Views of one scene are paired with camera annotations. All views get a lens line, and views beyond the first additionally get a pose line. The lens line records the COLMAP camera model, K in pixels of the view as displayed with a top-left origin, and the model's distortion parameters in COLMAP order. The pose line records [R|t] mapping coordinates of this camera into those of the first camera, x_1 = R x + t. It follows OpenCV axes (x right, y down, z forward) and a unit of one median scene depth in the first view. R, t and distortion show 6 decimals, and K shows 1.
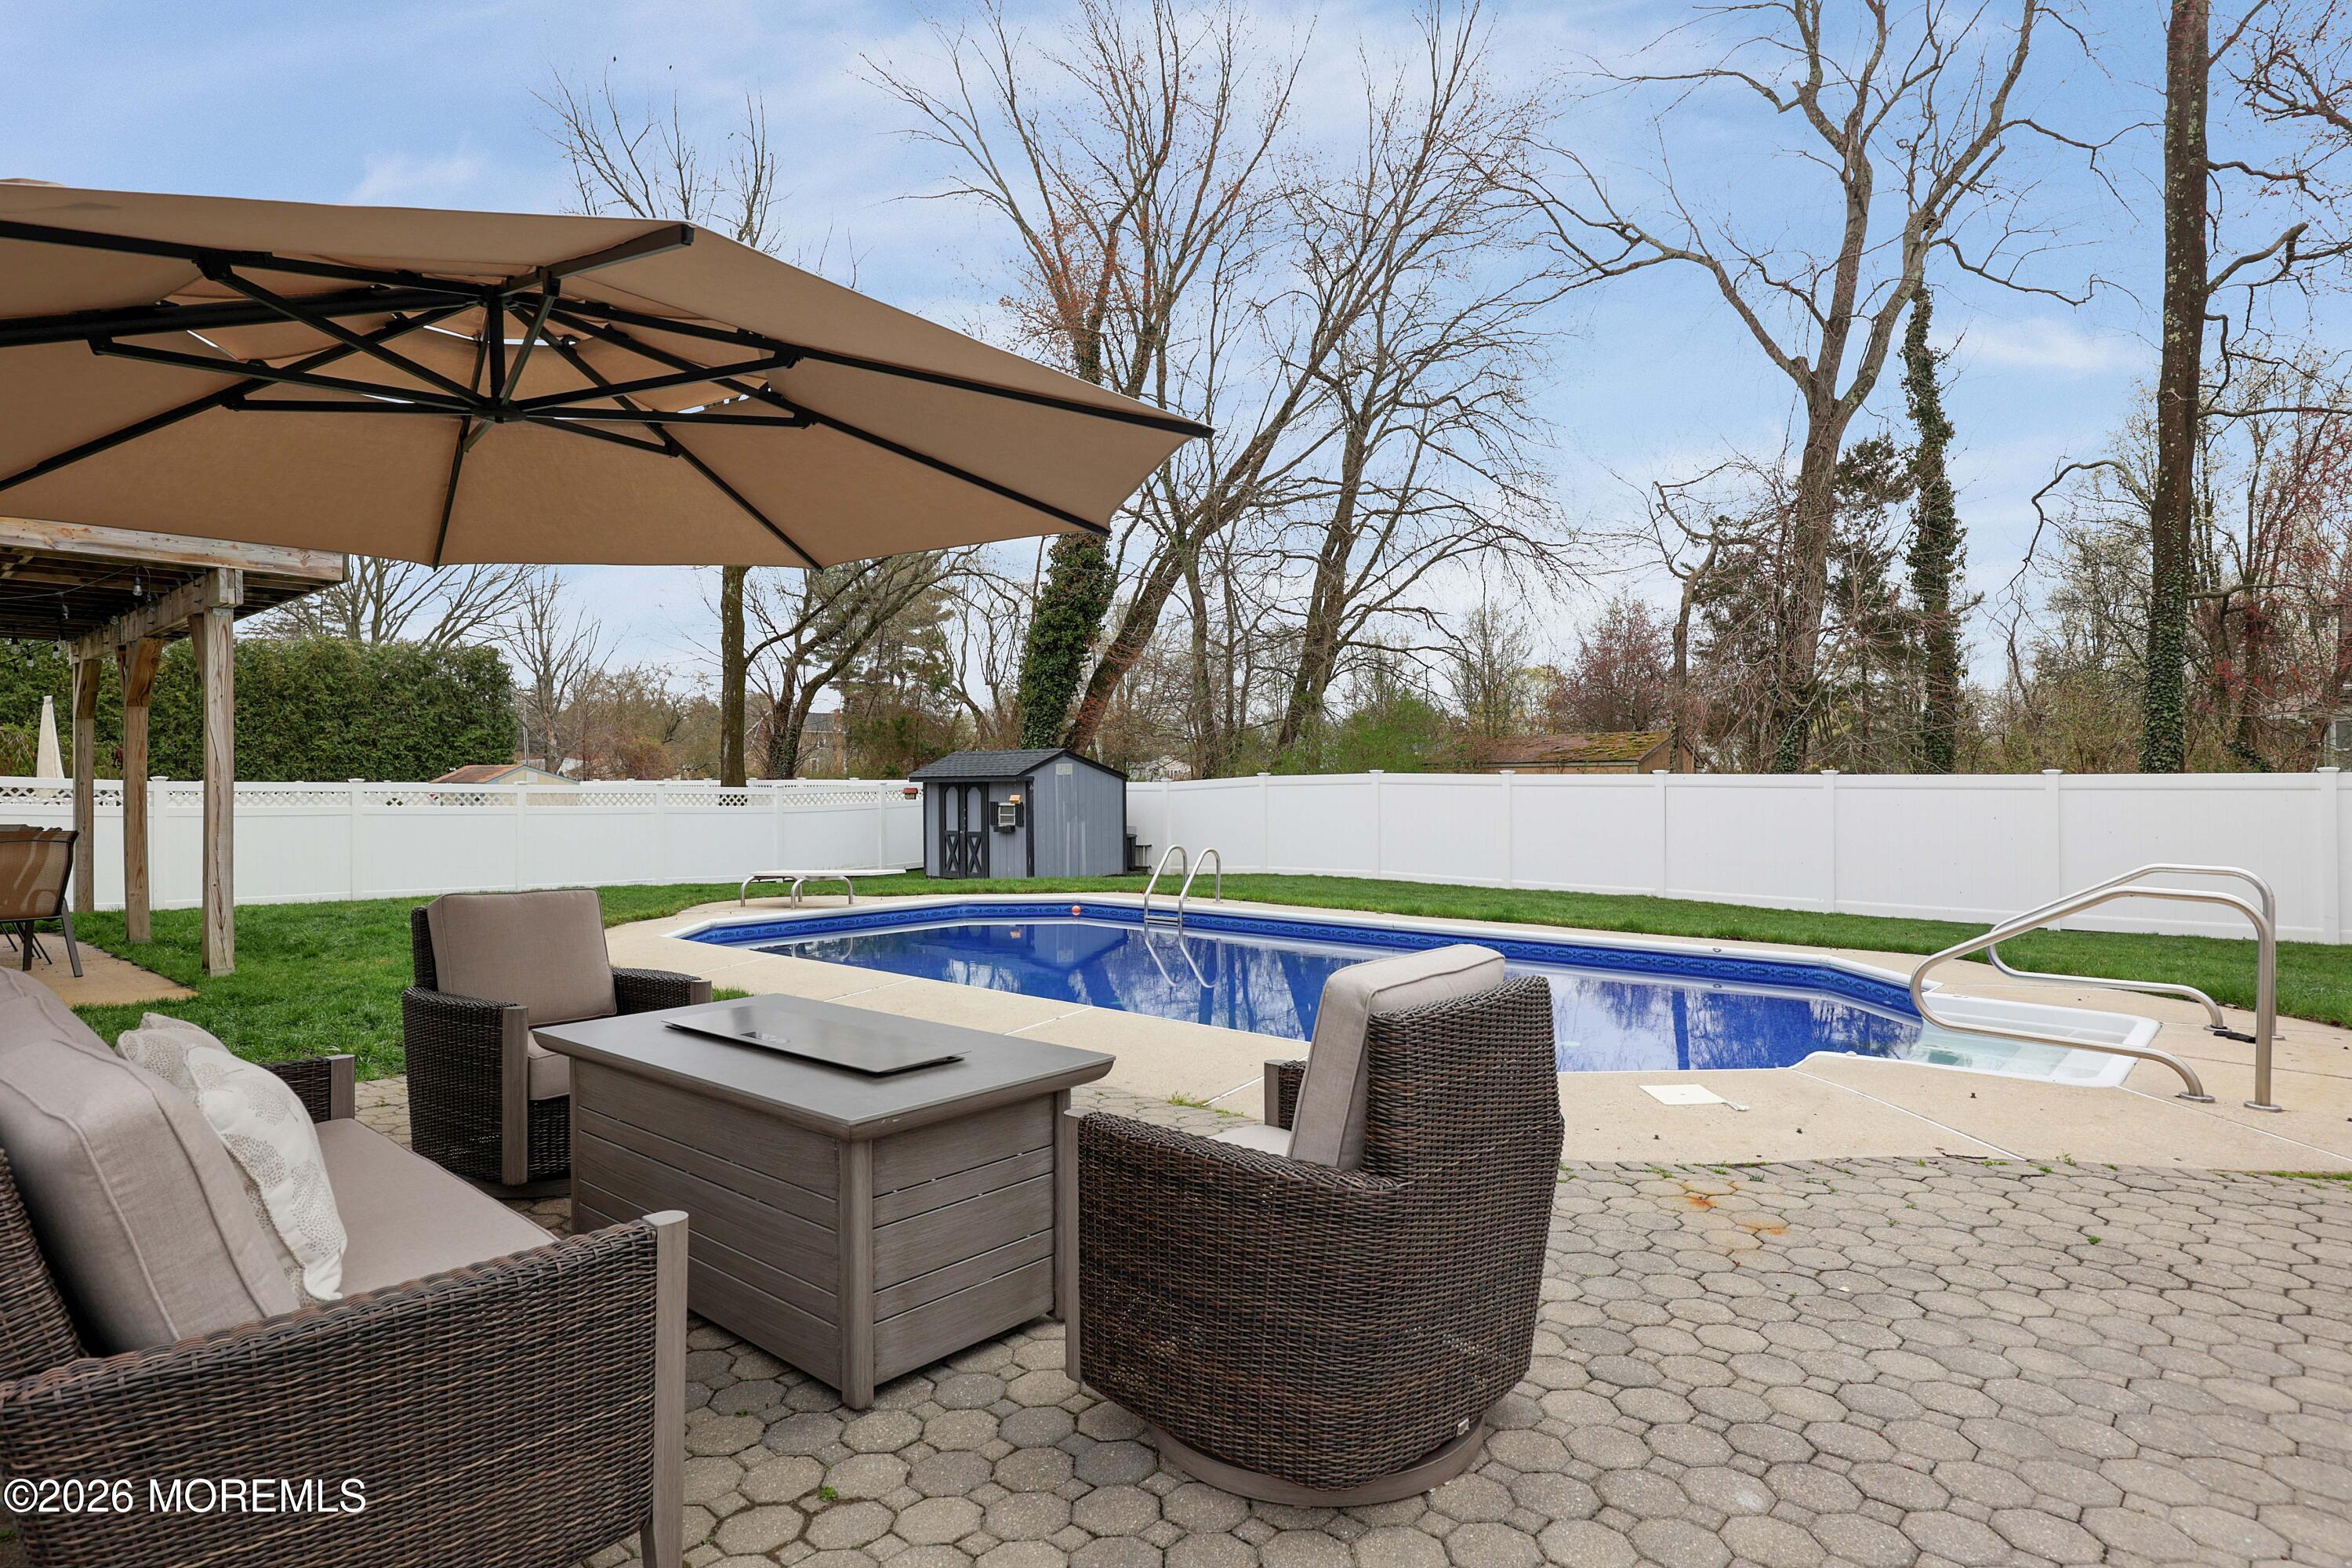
lens RADIAL K [[1260.4, 0, 1167.9], [0, 1260.4, 787.8], [0, 0, 1]] dist [0.002016, 0.001818]
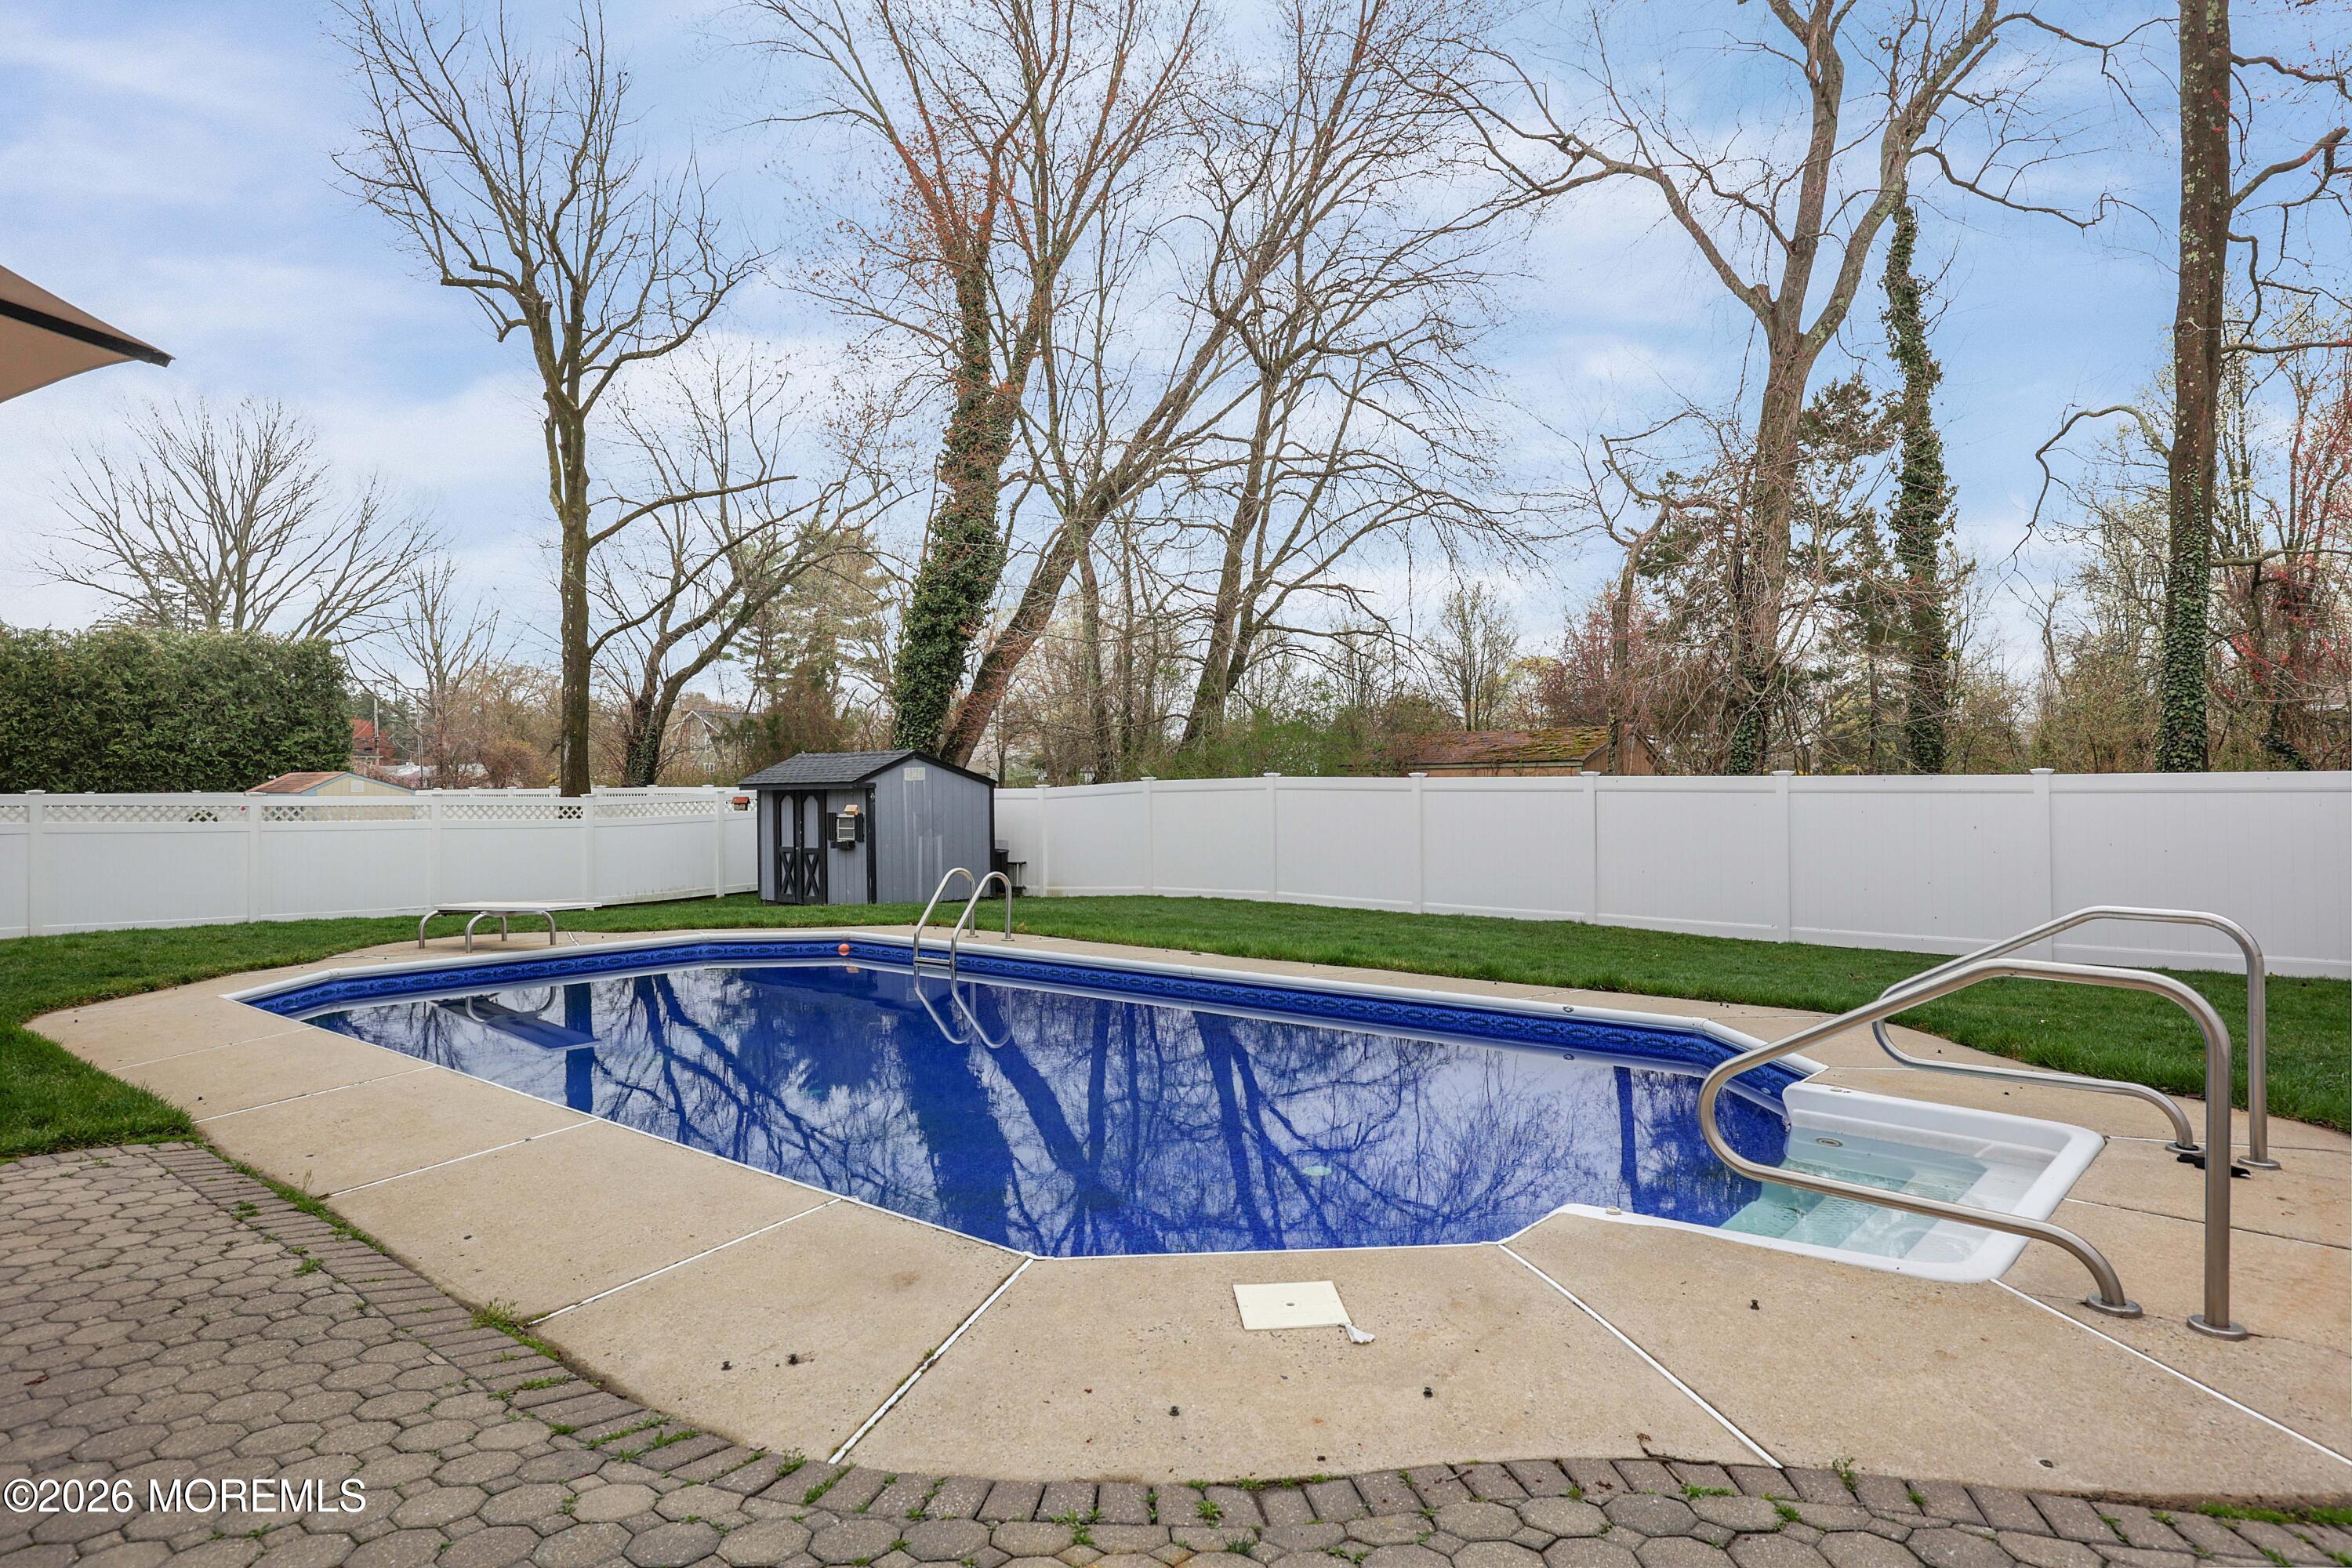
lens RADIAL K [[1356.0, 0, 1182.0], [0, 1356.0, 785.8], [0, 0, 1]] dist [0.006200, -0.000164]
pose [[0.999845, -0.005840, 0.016615, 0.083002], [0.005918, 0.999971, -0.004688, -0.001473], [-0.016587, 0.004786, 0.999851, 0.081546]]
